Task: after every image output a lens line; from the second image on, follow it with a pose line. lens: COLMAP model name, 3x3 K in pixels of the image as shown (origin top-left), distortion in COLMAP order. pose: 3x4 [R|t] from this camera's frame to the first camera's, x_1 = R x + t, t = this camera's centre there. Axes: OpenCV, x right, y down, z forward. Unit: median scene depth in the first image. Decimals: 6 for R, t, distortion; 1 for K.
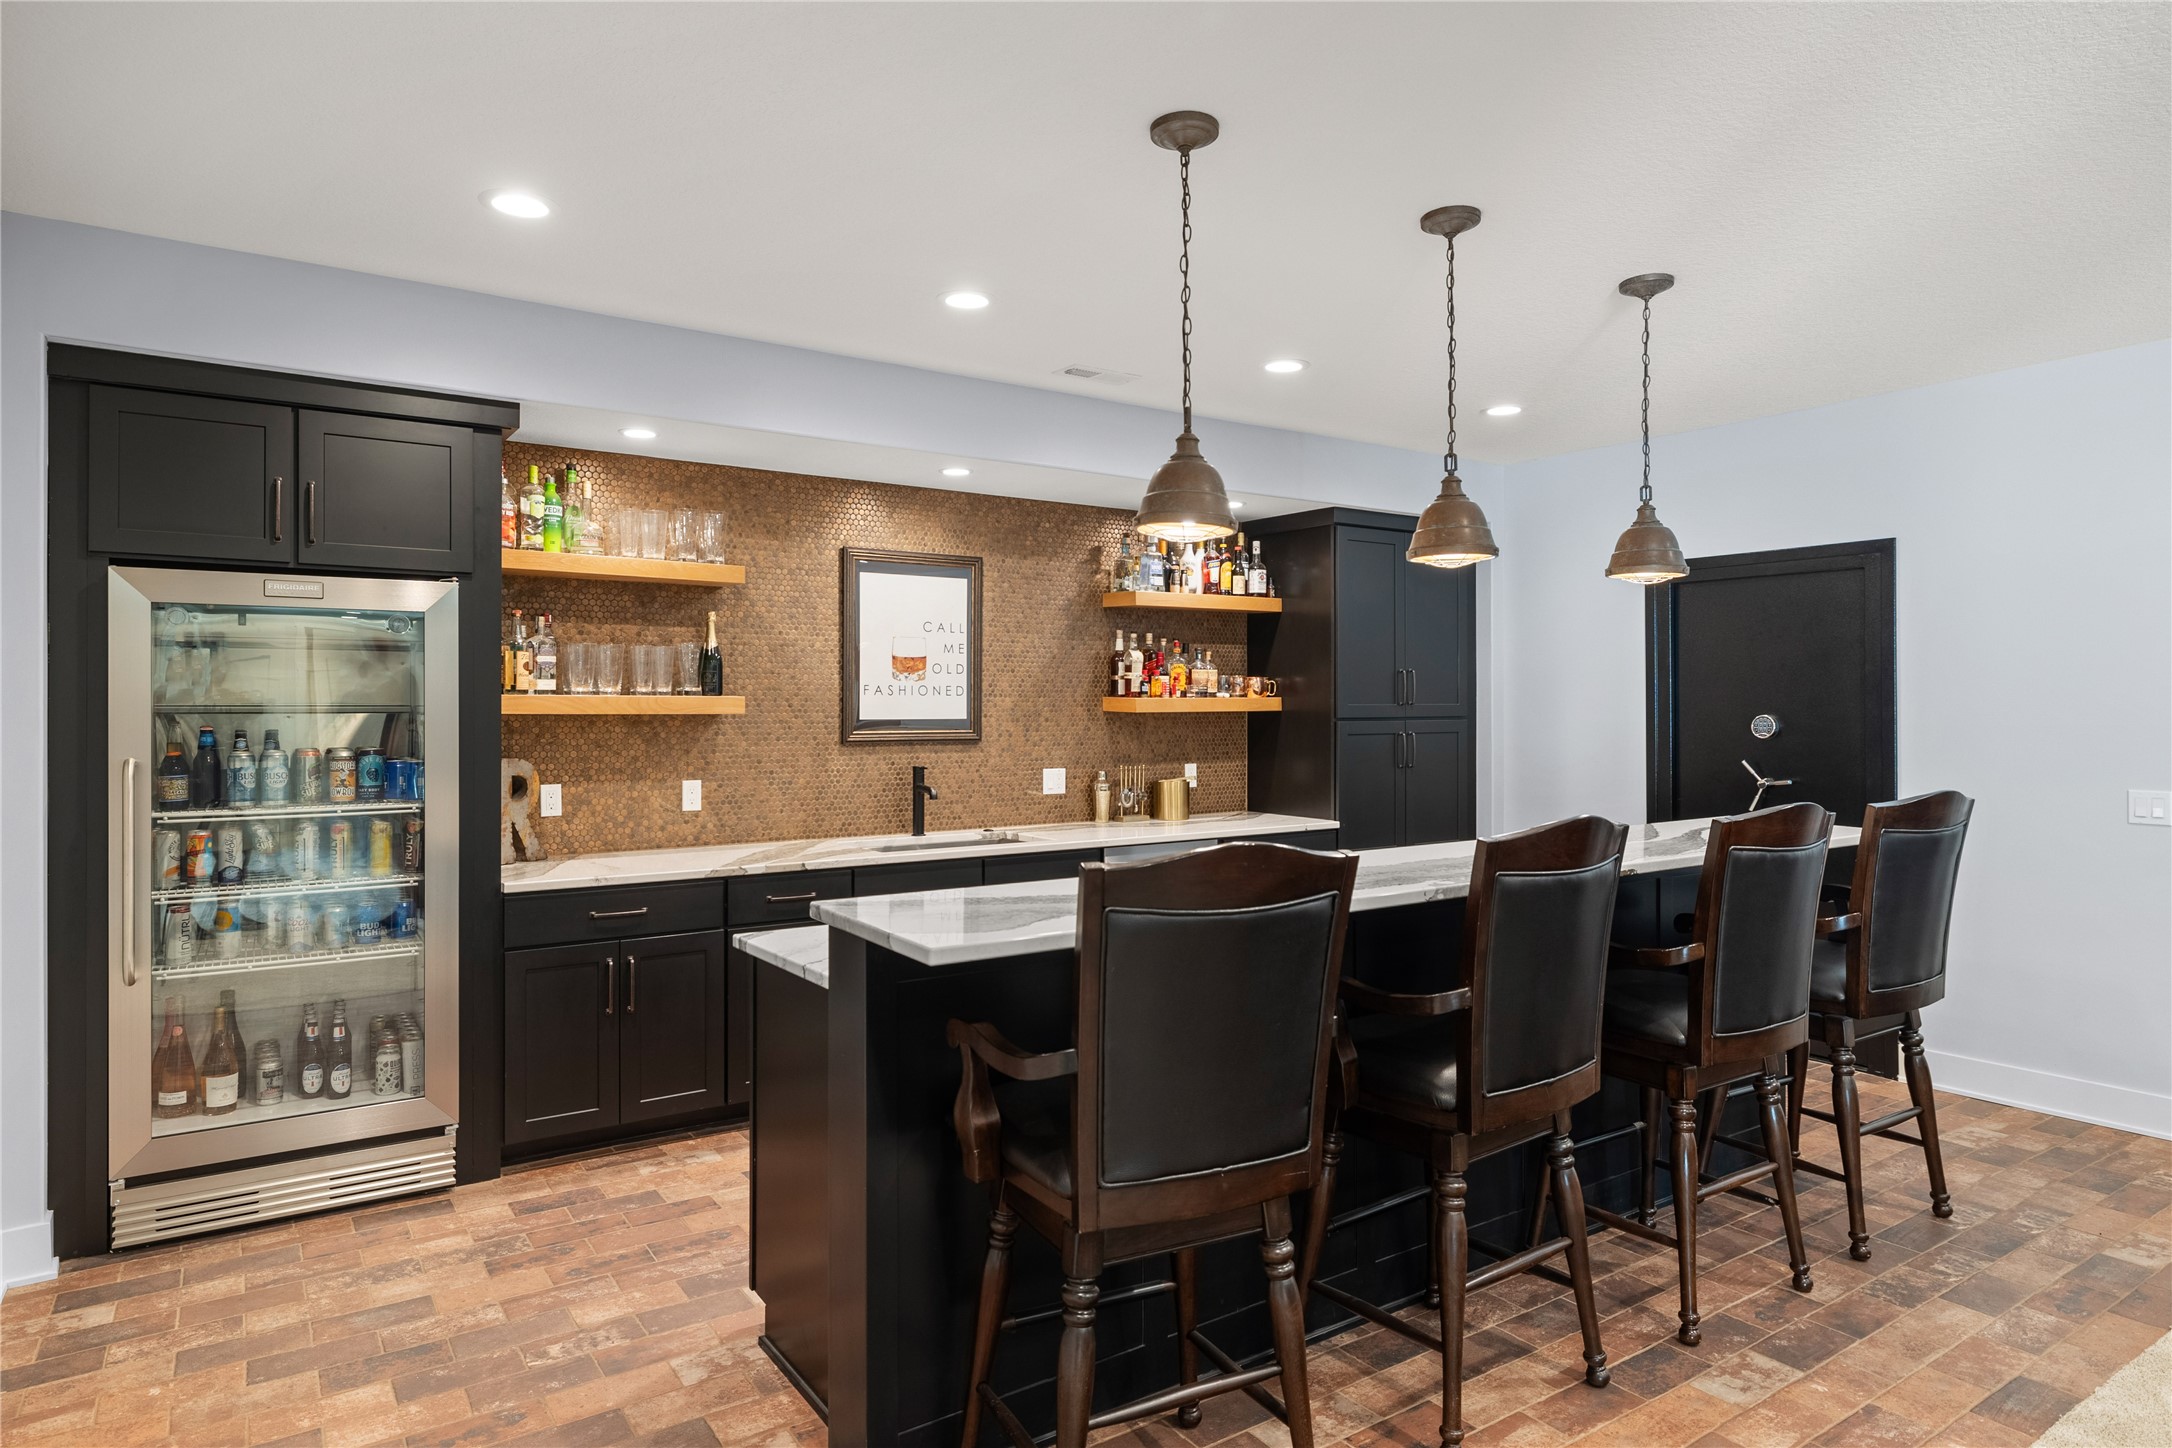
lens RADIAL K [[1254.4, 0, 1084.5], [0, 1254.4, 718.4], [0, 0, 1]] dist [-0.000692, 0.000093]
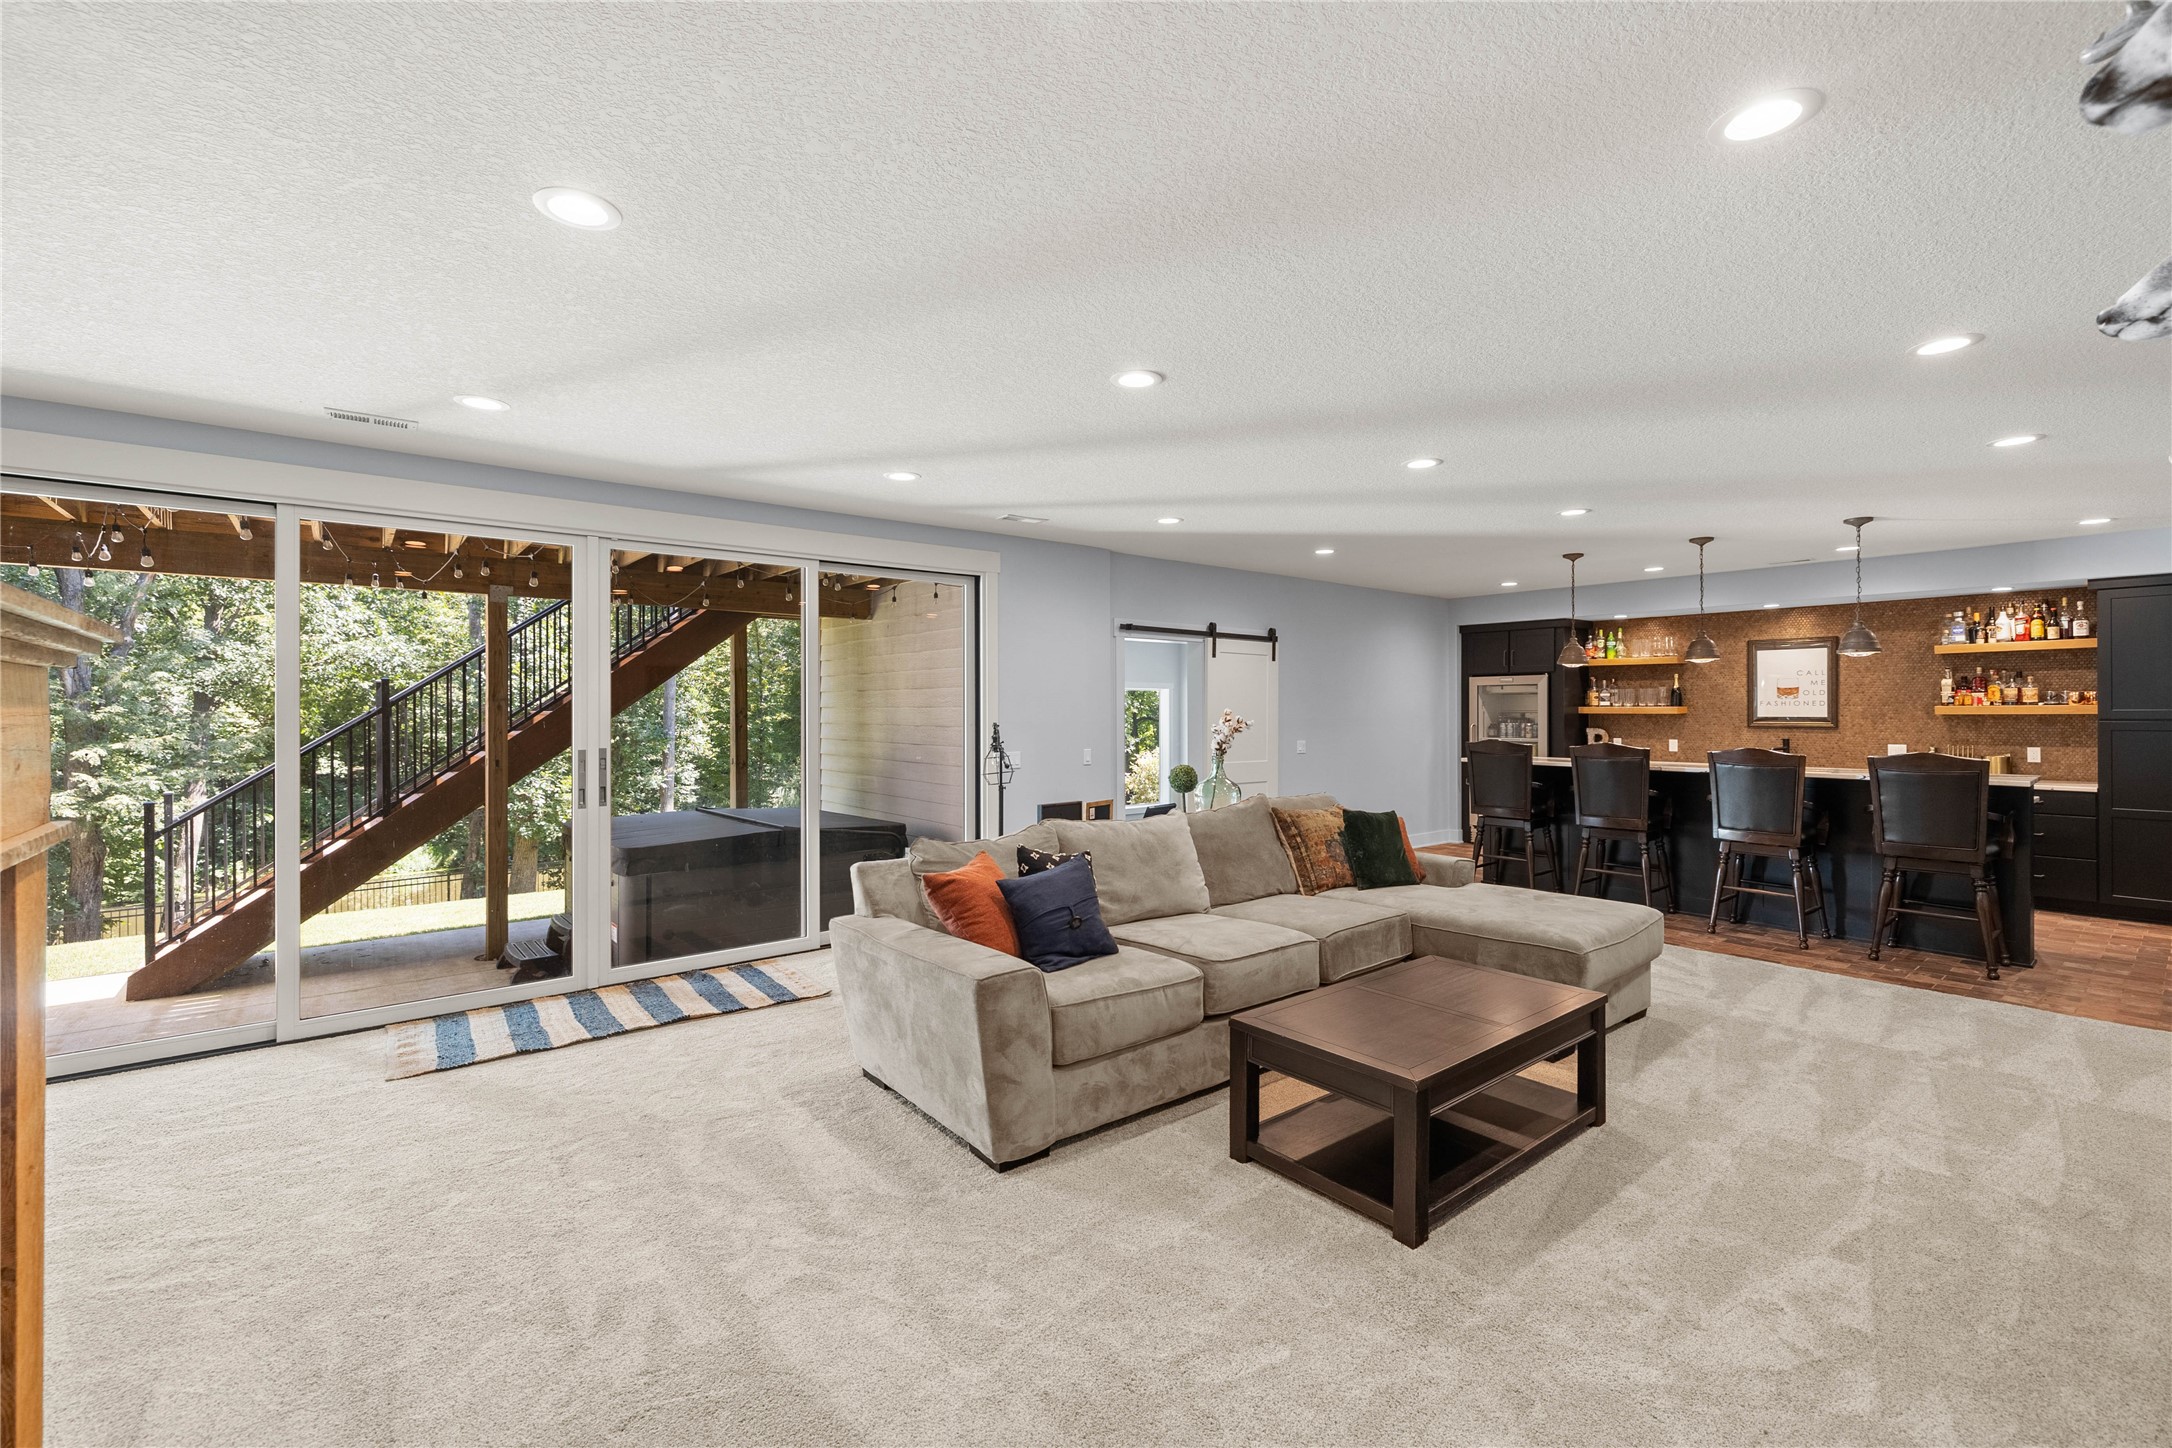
lens RADIAL K [[914.9, 0, 1084.2], [0, 914.9, 717.7], [0, 0, 1]] dist [0.001703, 0.000092]
pose [[0.089663, 0.005900, -0.995955, 1.292546], [-0.012146, 0.999915, 0.004830, 0.009078], [0.995898, 0.011663, 0.089727, -0.334727]]
